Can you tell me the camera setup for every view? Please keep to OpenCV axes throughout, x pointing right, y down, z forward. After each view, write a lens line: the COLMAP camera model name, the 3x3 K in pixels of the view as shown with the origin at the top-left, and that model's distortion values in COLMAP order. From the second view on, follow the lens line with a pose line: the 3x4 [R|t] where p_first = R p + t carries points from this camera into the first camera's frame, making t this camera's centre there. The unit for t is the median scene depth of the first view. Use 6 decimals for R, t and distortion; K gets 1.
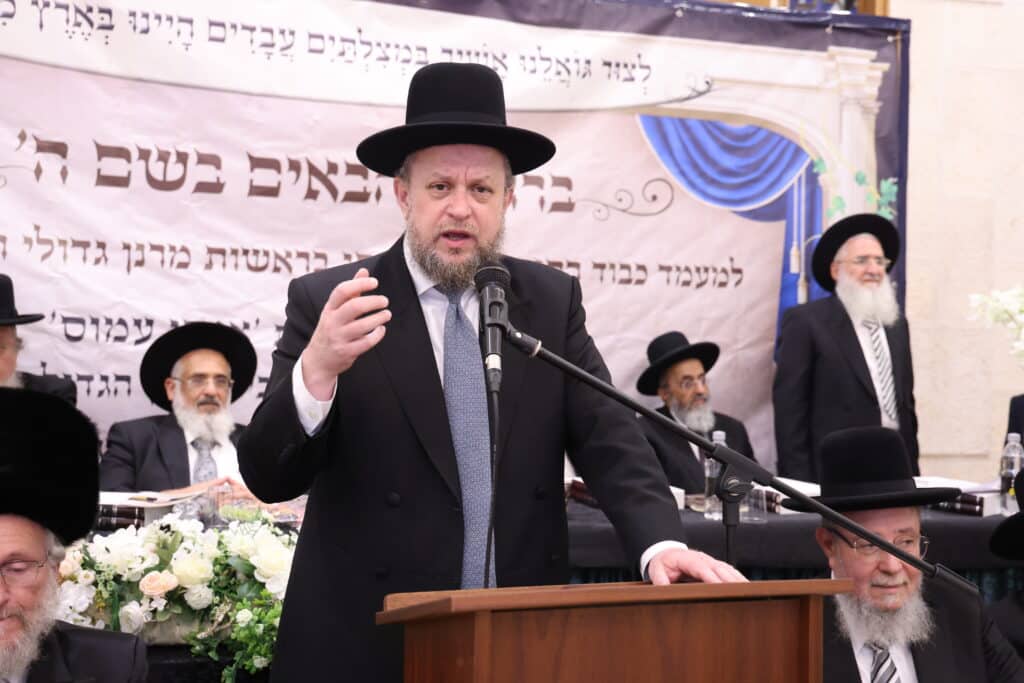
lens RADIAL K [[1314.8, 0, 510.4], [0, 1314.8, 320.7], [0, 0, 1]] dist [0.138403, 0.000000]
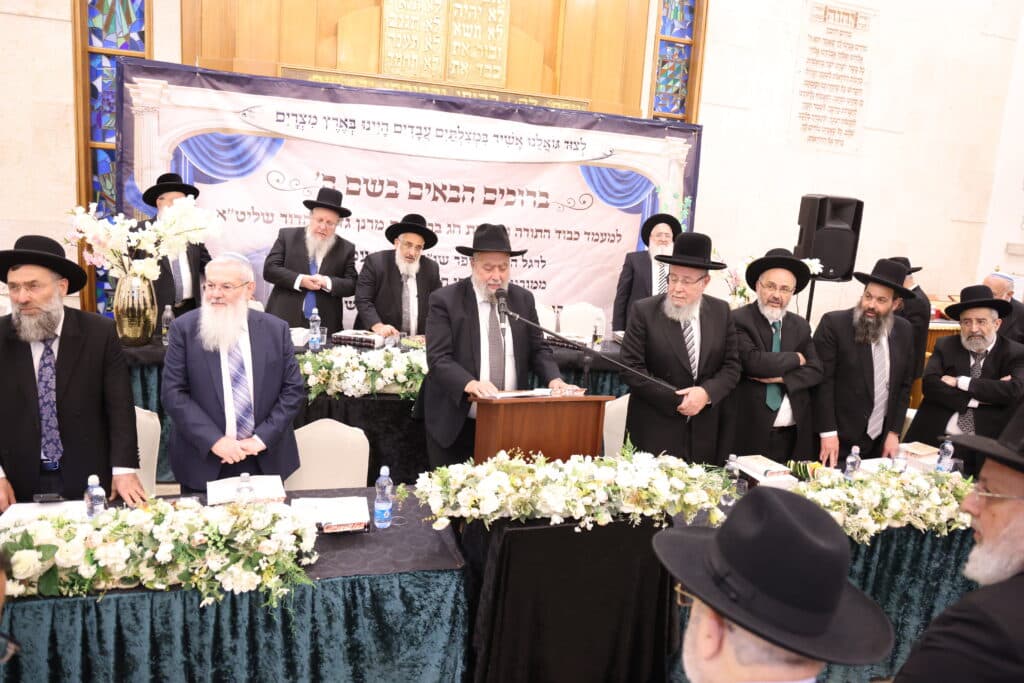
lens RADIAL K [[701.7, 0, 507.4], [0, 701.7, 326.4], [0, 0, 1]] dist [-0.087414, 0.043810]
pose [[0.998692, 0.048093, -0.017349, 0.008912], [-0.044435, 0.984313, 0.170746, -0.089229], [0.025289, -0.169752, 0.985162, -0.244214]]
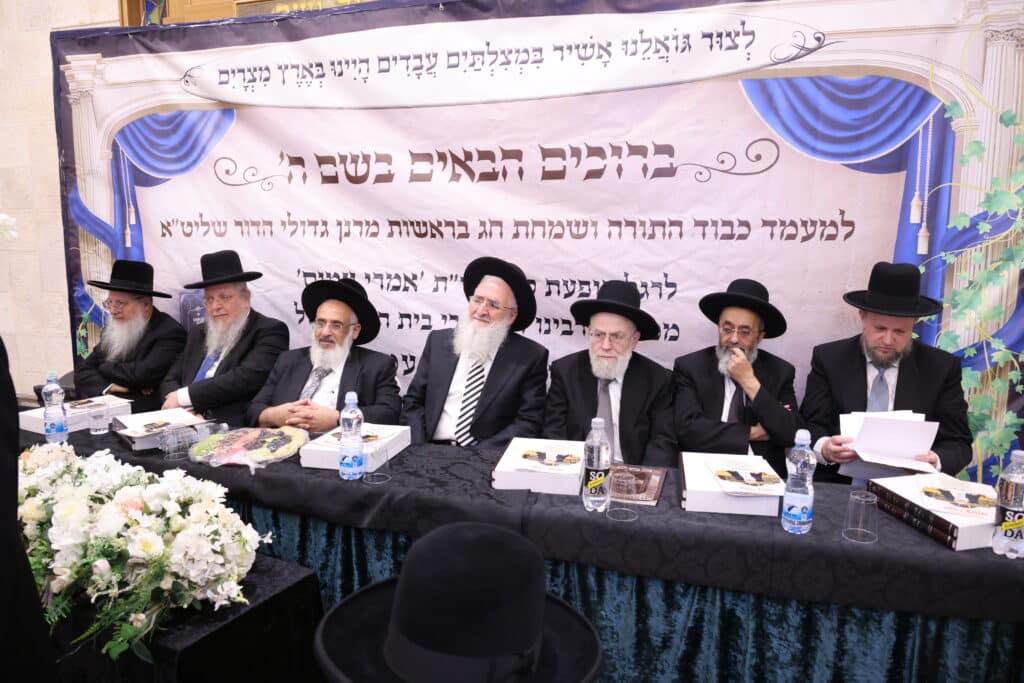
lens RADIAL K [[701.7, 0, 491.7], [0, 701.7, 341.1], [0, 0, 1]] dist [-0.087414, 0.043810]
pose [[0.814344, 0.063715, -0.576874, 0.289113], [0.018260, 0.990651, 0.135193, -0.027043], [0.580095, -0.120628, 0.805567, 0.439354]]
